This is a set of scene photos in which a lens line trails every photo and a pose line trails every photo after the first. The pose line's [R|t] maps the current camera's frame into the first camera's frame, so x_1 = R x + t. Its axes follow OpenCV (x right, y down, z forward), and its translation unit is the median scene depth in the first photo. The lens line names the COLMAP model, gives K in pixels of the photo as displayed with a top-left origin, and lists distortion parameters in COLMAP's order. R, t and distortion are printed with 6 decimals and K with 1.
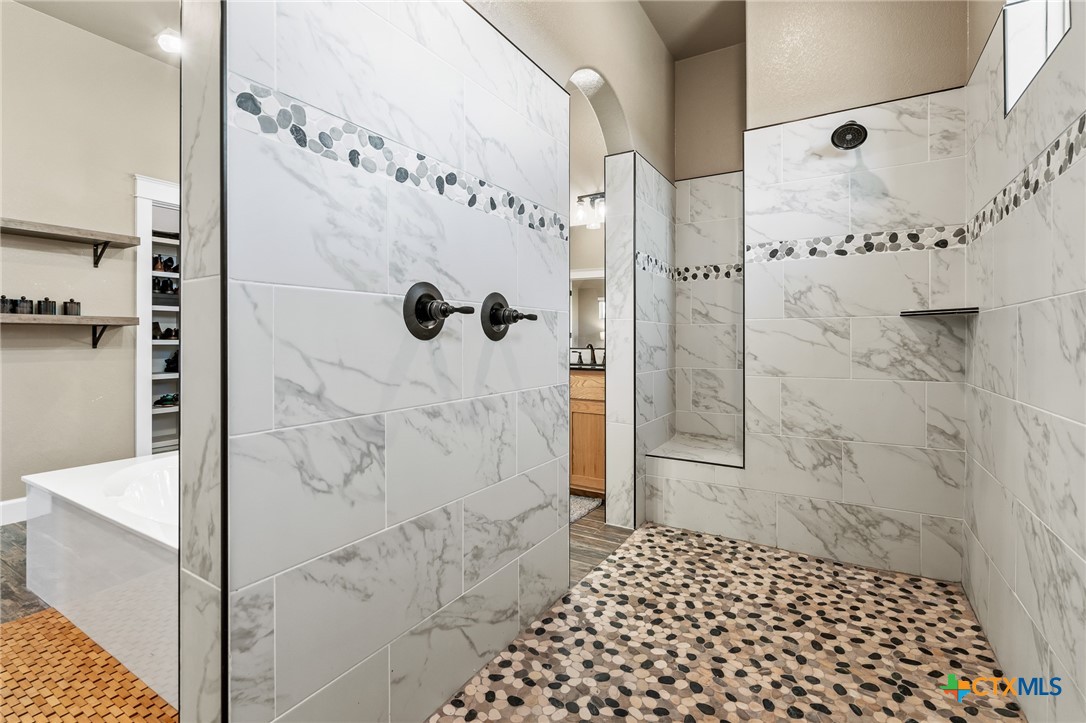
lens RADIAL K [[496.8, 0, 545.8], [0, 496.8, 346.8], [0, 0, 1]] dist [-0.009101, 0.004130]
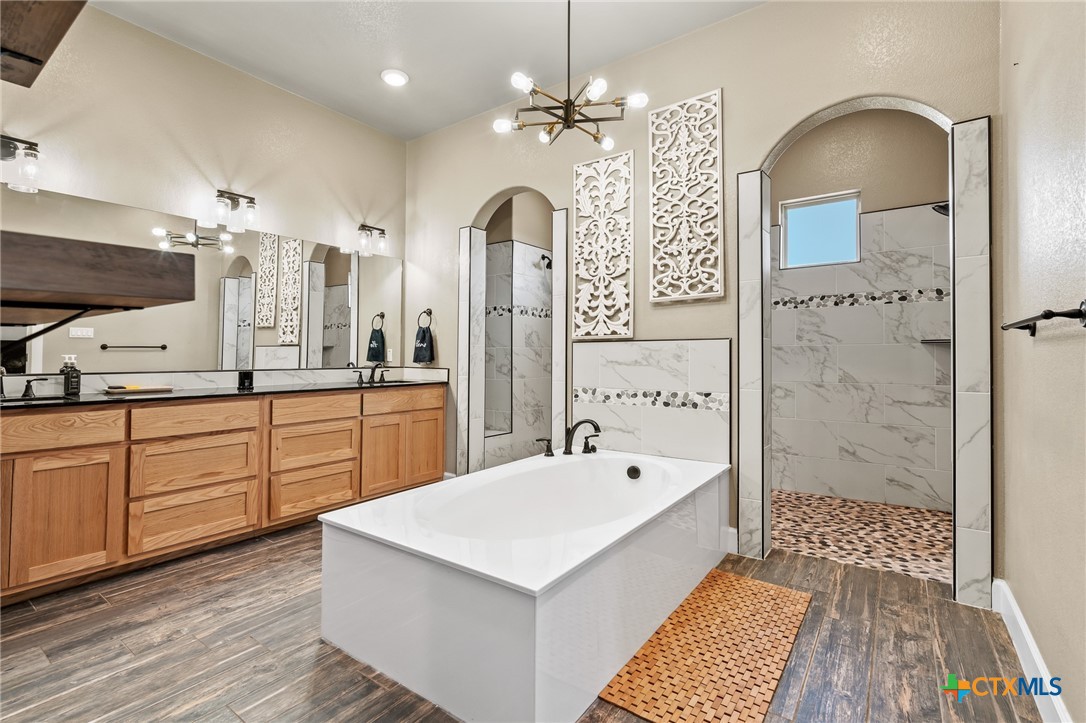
lens RADIAL K [[496.8, 0, 541.5], [0, 496.8, 353.3], [0, 0, 1]] dist [-0.009101, 0.004130]
pose [[0.092143, 0.003148, 0.995741, -1.419954], [0.013769, 0.999895, -0.004435, -0.026439], [-0.995651, 0.014119, 0.092090, 0.782856]]
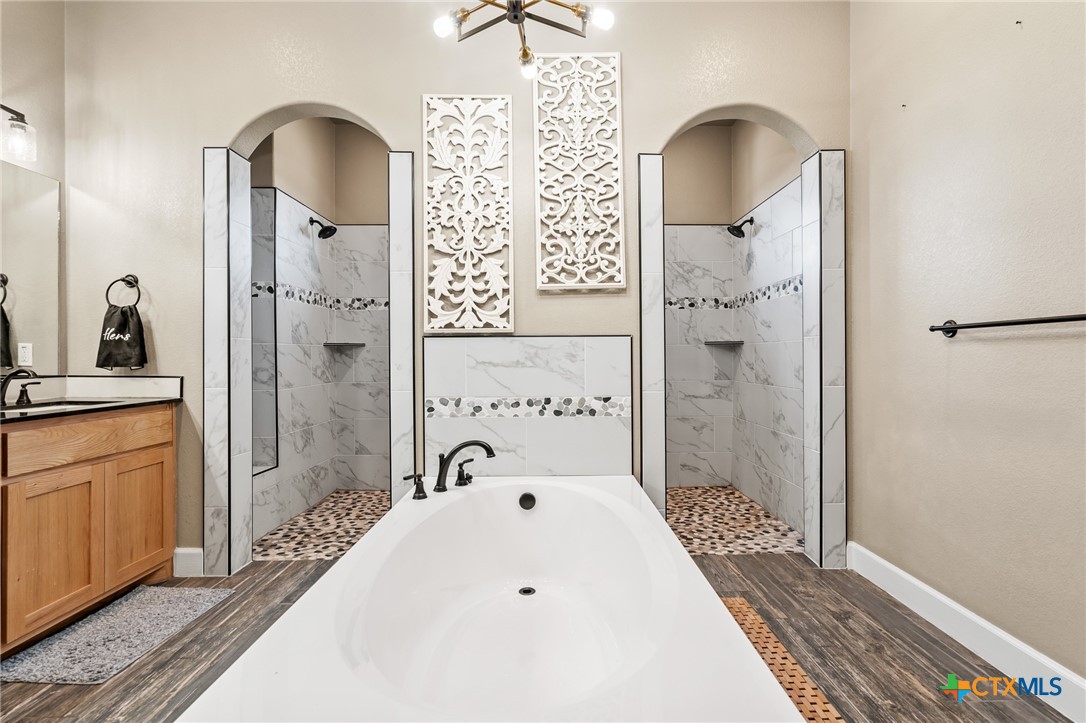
lens RADIAL K [[496.8, 0, 552.9], [0, 496.8, 364.1], [0, 0, 1]] dist [-0.009101, 0.004130]
pose [[-0.523664, -0.013885, 0.851811, -1.044777], [0.012122, 0.999645, 0.023747, -0.027156], [-0.851838, 0.022761, -0.523310, 1.126619]]
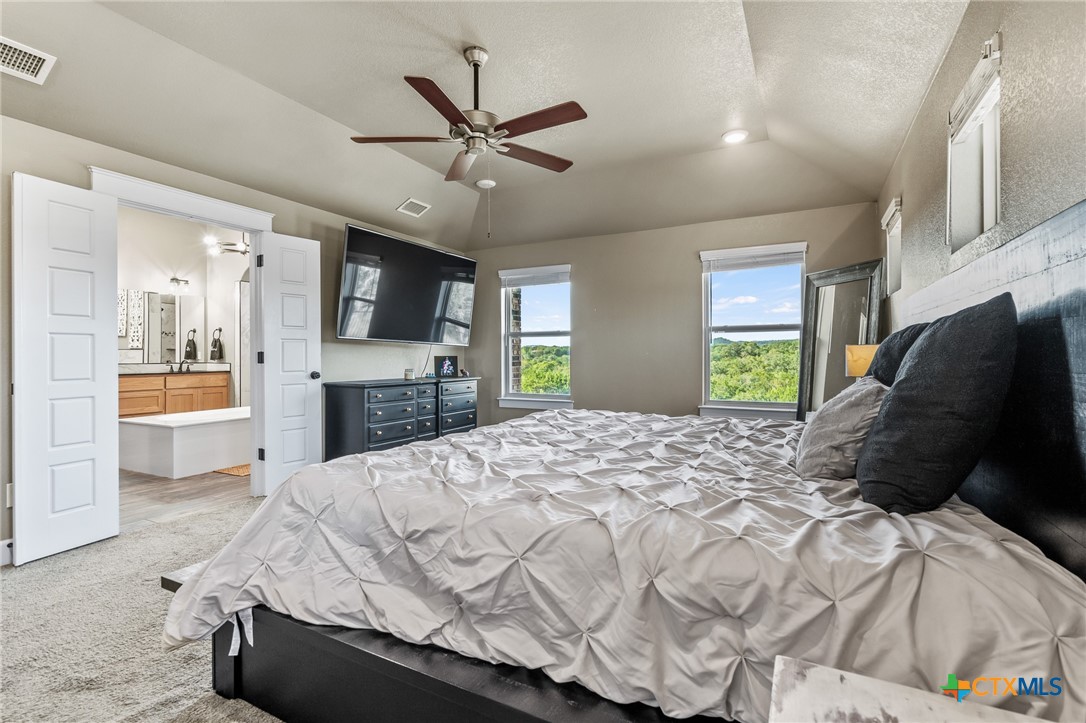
lens RADIAL K [[496.8, 0, 544.1], [0, 496.8, 360.6], [0, 0, 1]] dist [-0.009101, 0.004130]
pose [[-0.062558, -0.012991, 0.997957, -2.725861], [0.018187, 0.999734, 0.014154, -0.008774], [-0.997876, 0.019035, -0.062305, -0.360523]]
